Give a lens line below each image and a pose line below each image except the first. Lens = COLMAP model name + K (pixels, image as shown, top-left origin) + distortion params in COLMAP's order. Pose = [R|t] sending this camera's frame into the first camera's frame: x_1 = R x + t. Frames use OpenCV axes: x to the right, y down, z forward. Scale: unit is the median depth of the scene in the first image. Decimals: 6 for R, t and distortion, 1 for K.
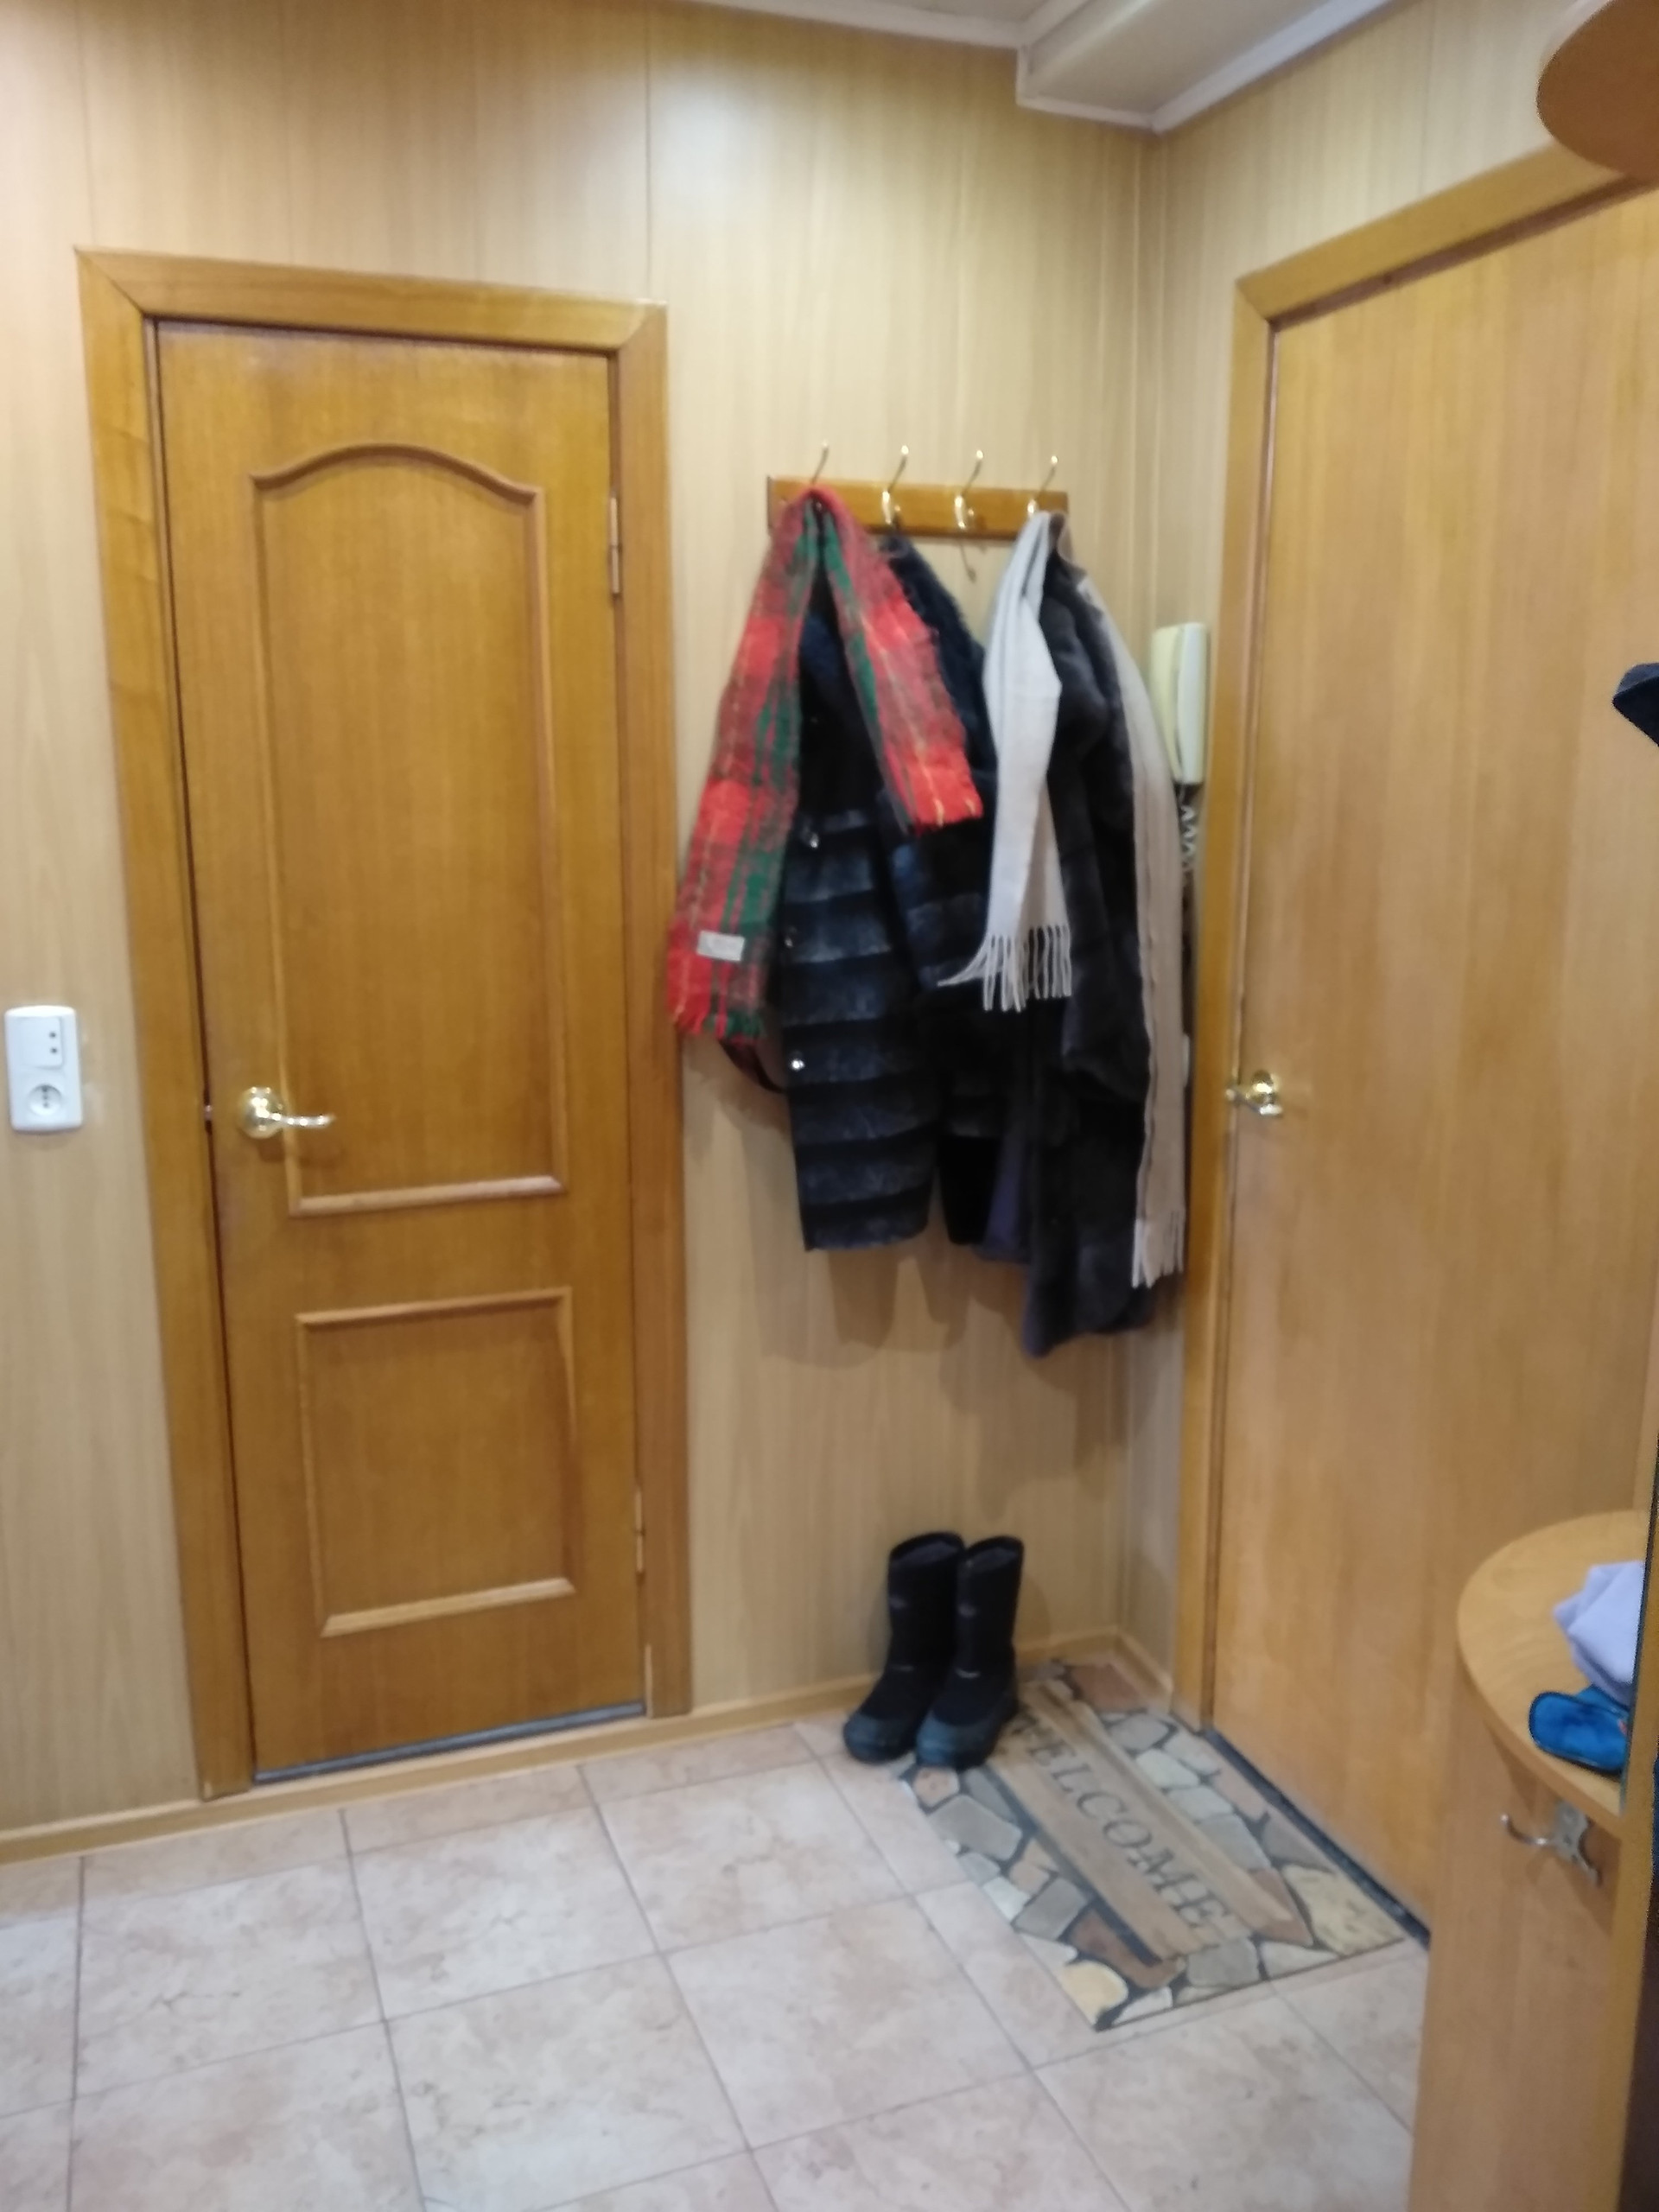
lens RADIAL K [[1692.2, 0, 819.9], [0, 1692.2, 1110.9], [0, 0, 1]] dist [0.003885, -0.053037]
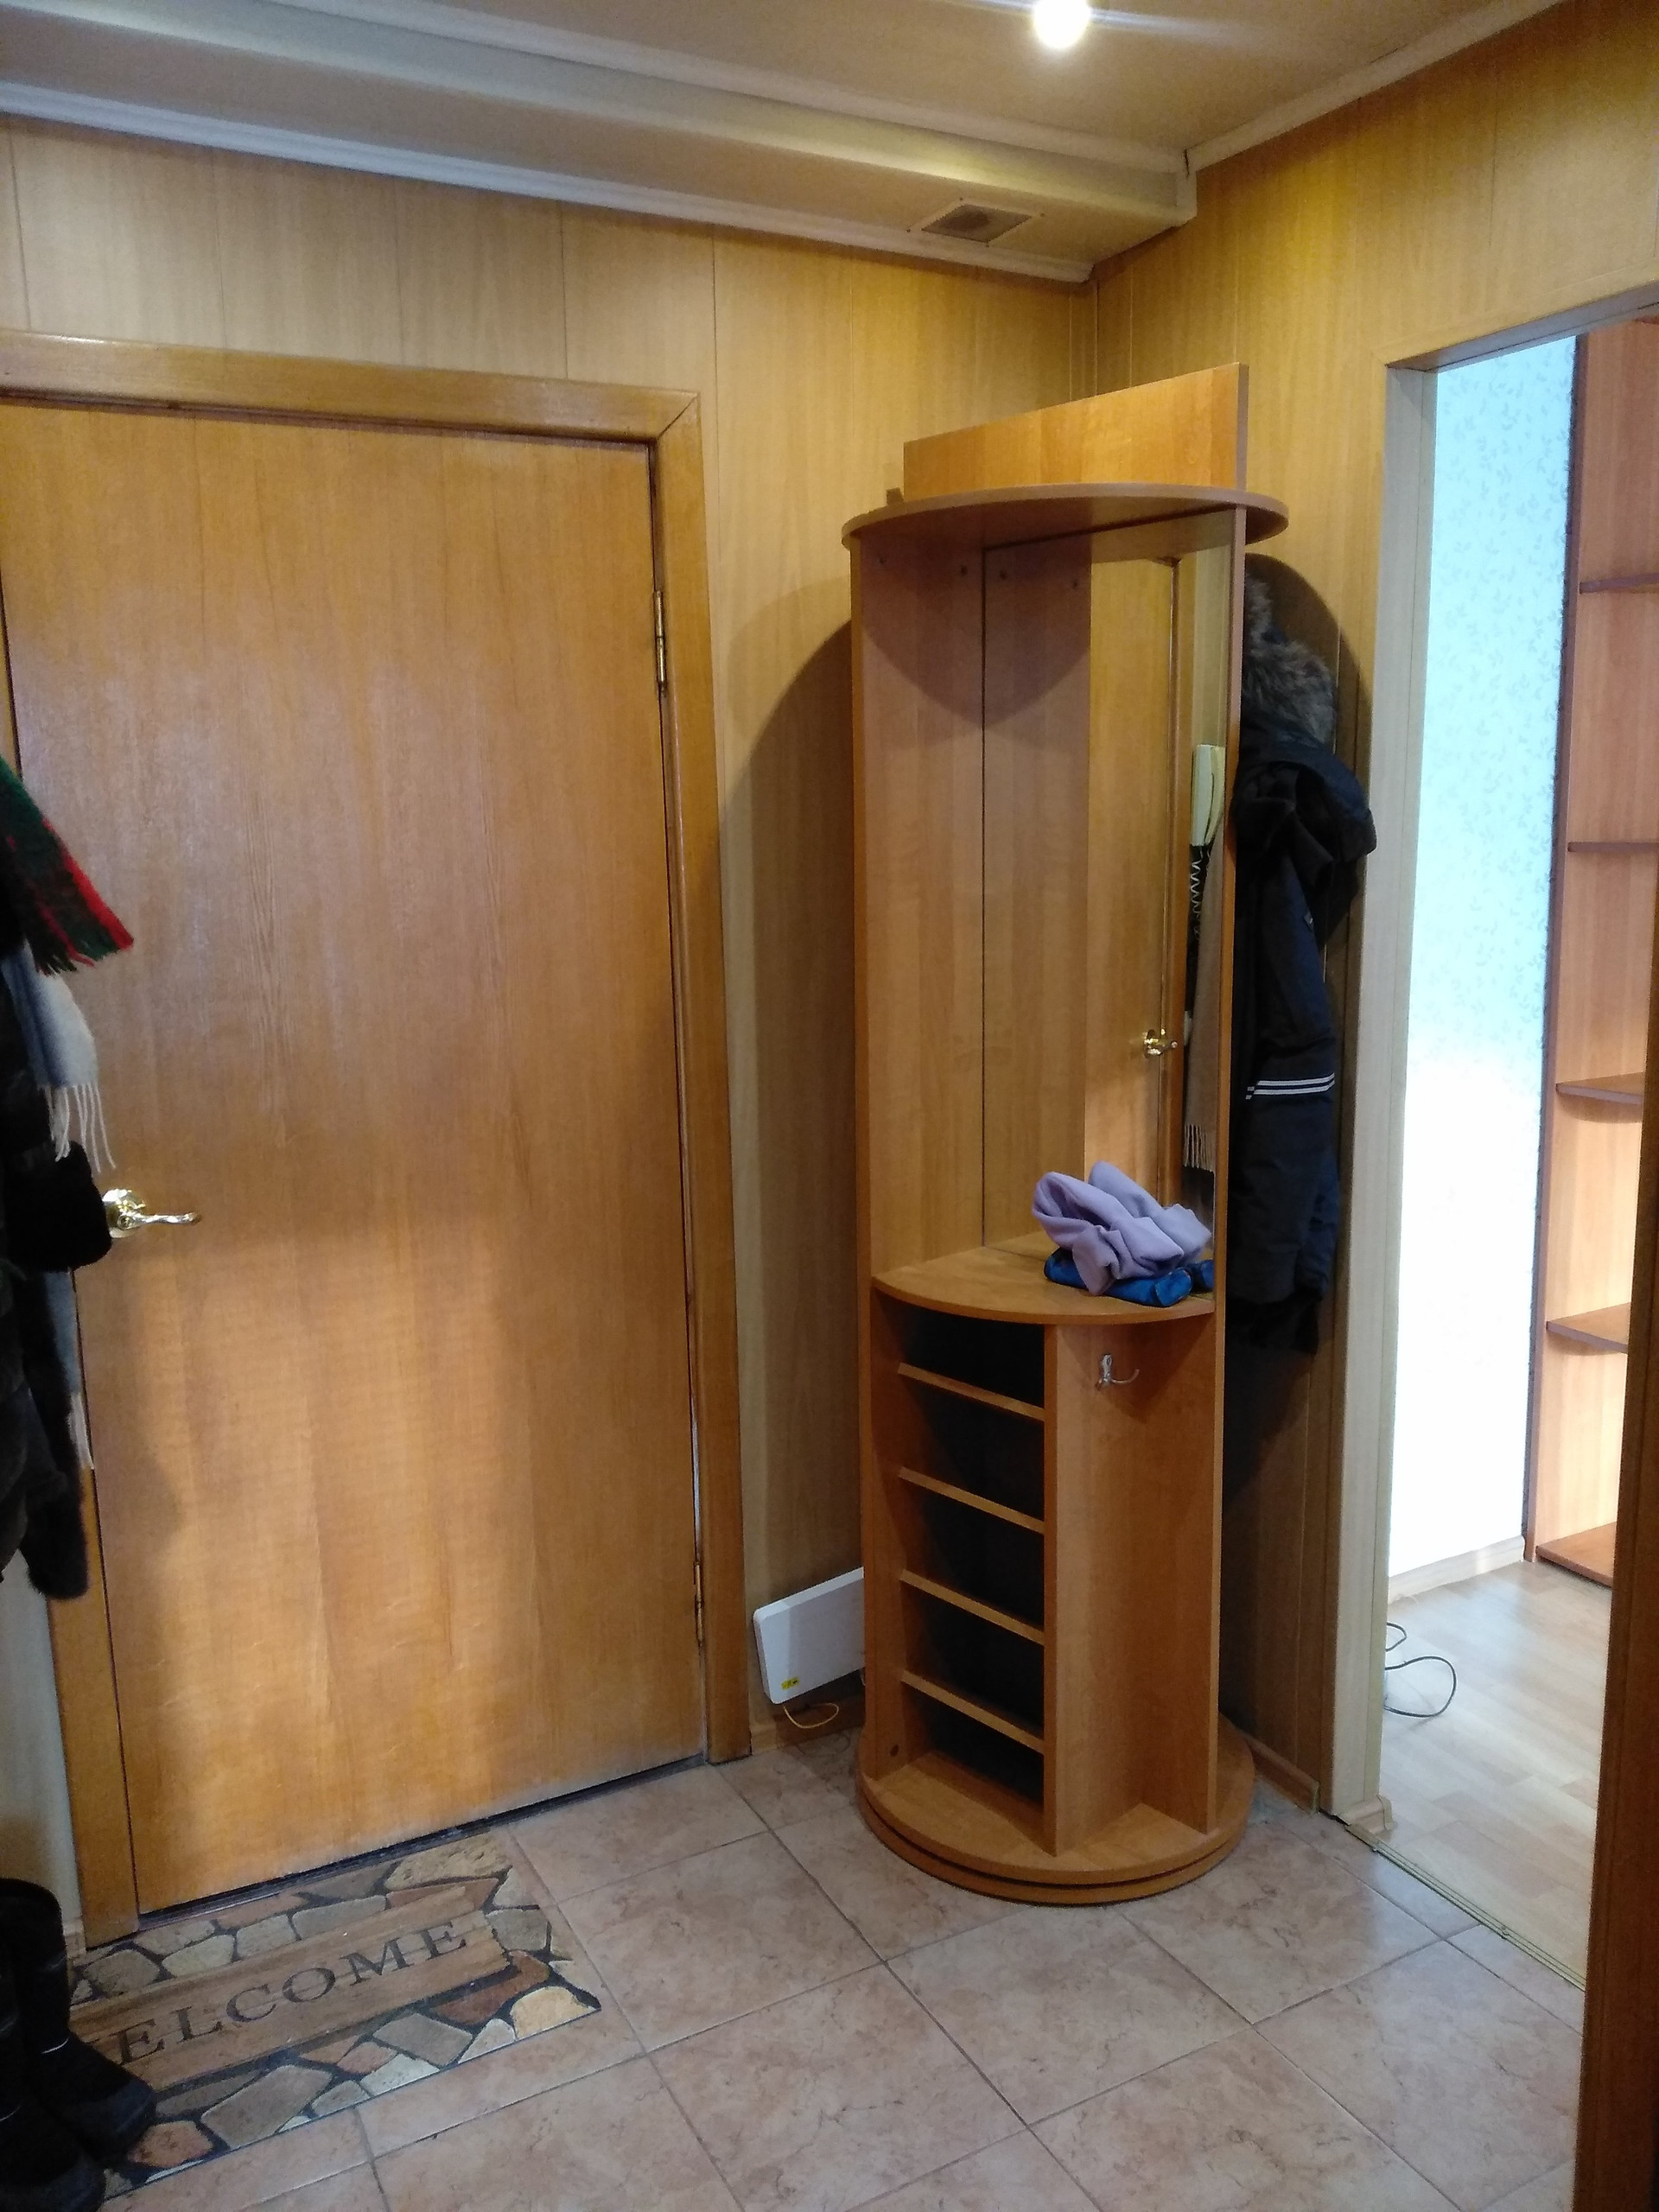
lens RADIAL K [[1692.2, 0, 819.9], [0, 1692.2, 1110.9], [0, 0, 1]] dist [0.003885, -0.053037]
pose [[-0.123170, -0.178126, 0.976269, -0.758565], [0.217263, 0.955054, 0.201666, -0.187254], [-0.968311, 0.236946, -0.078934, 0.749357]]
